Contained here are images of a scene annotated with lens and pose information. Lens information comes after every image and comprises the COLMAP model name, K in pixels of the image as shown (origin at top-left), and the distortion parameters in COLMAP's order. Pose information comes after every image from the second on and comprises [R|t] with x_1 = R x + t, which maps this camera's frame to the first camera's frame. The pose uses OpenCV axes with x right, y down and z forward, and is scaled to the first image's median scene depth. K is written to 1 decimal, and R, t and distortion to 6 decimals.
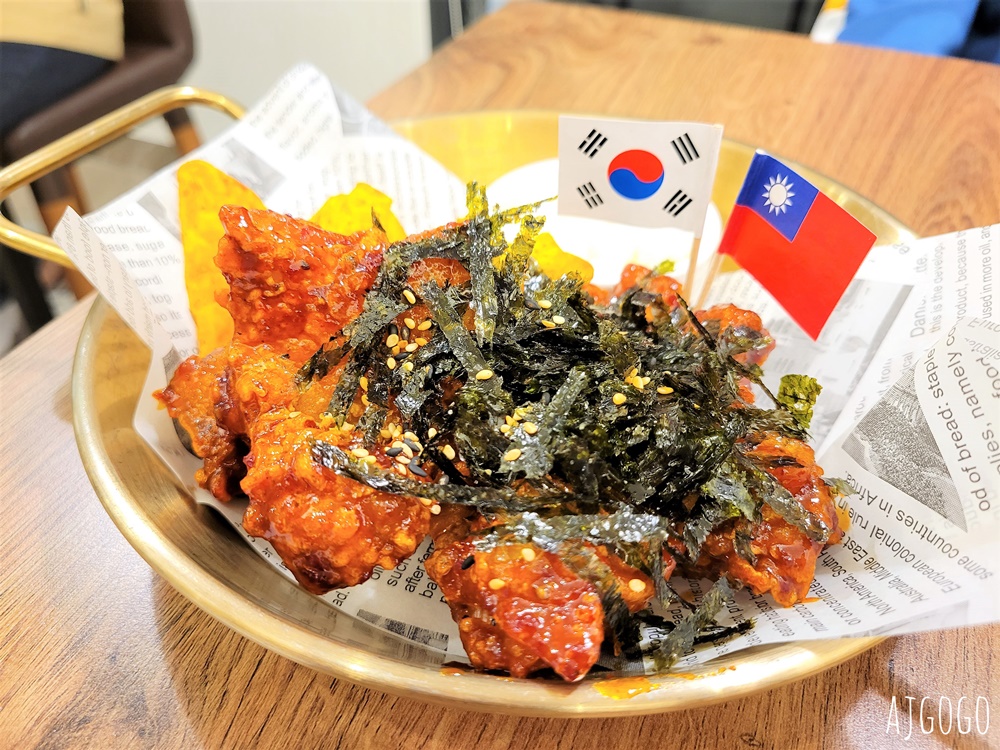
lens RADIAL K [[803.4, 0, 500.0], [0, 803.4, 375.0], [0, 0, 1]] dist [-0.022338, -0.005968]
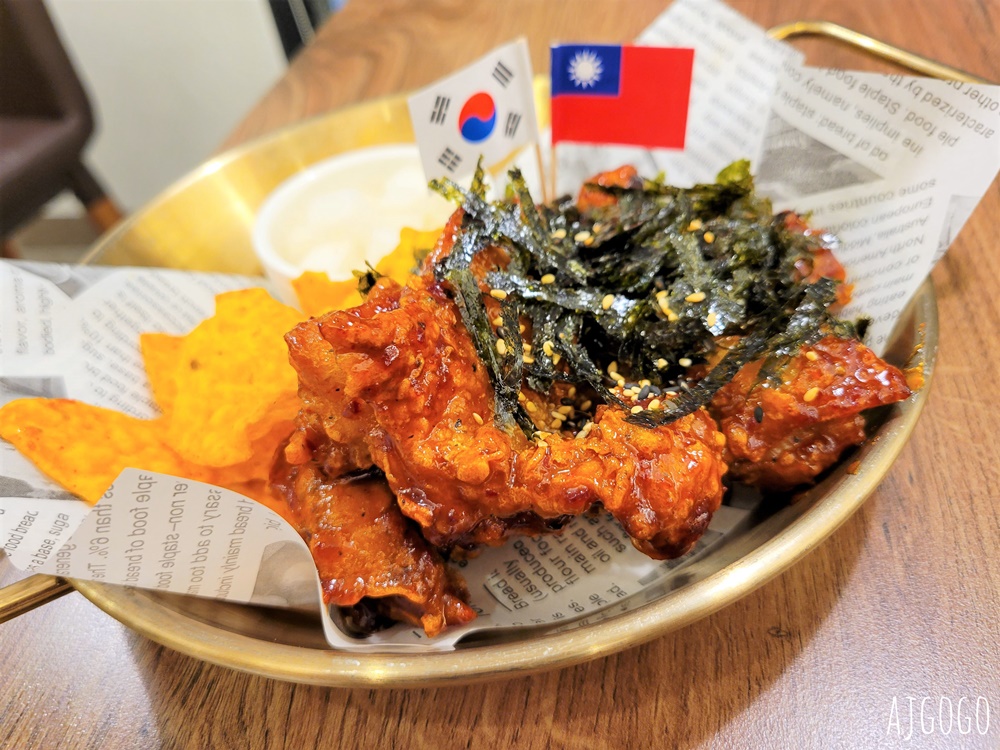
lens RADIAL K [[803.4, 0, 500.0], [0, 803.4, 375.0], [0, 0, 1]] dist [-0.022338, -0.005968]
pose [[0.588533, -0.616115, 0.523480, -0.615827], [0.623421, 0.758106, 0.191366, -0.188183], [-0.514757, 0.213723, 0.830269, 0.186740]]
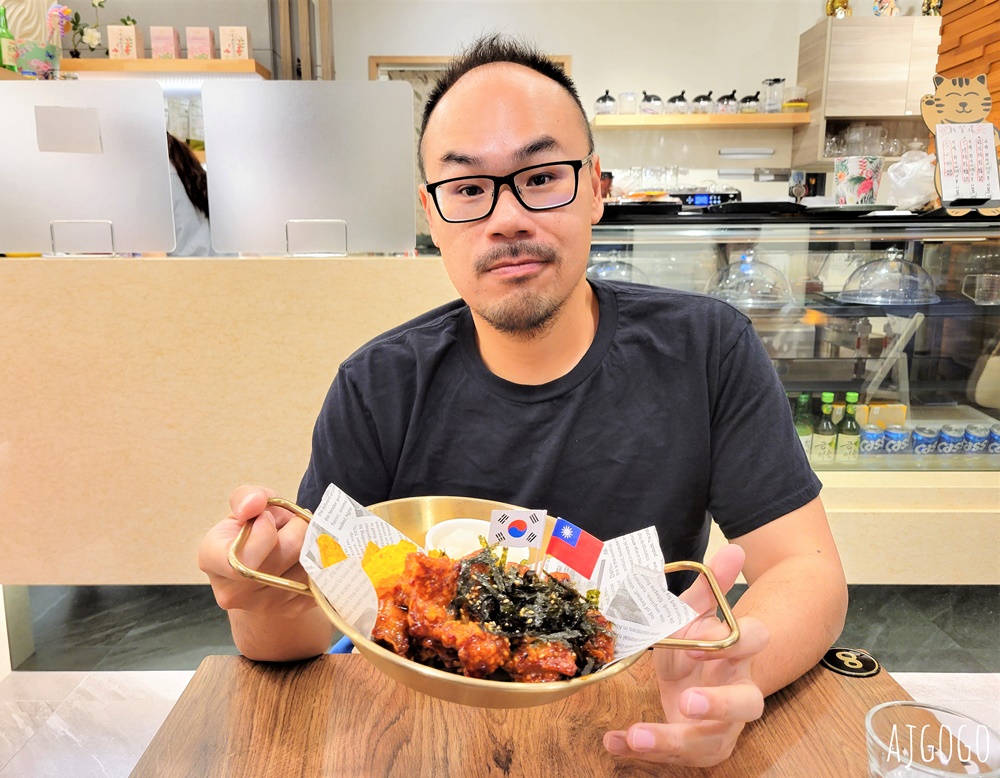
lens RADIAL K [[738.6, 0, 477.0], [0, 738.6, 389.4], [0, 0, 1]] dist [-0.009022, -0.000771]
pose [[0.904220, 0.001786, 0.427062, -1.125421], [0.160932, 0.924849, -0.344609, 0.176162], [-0.395584, 0.380330, 0.835980, -1.361435]]
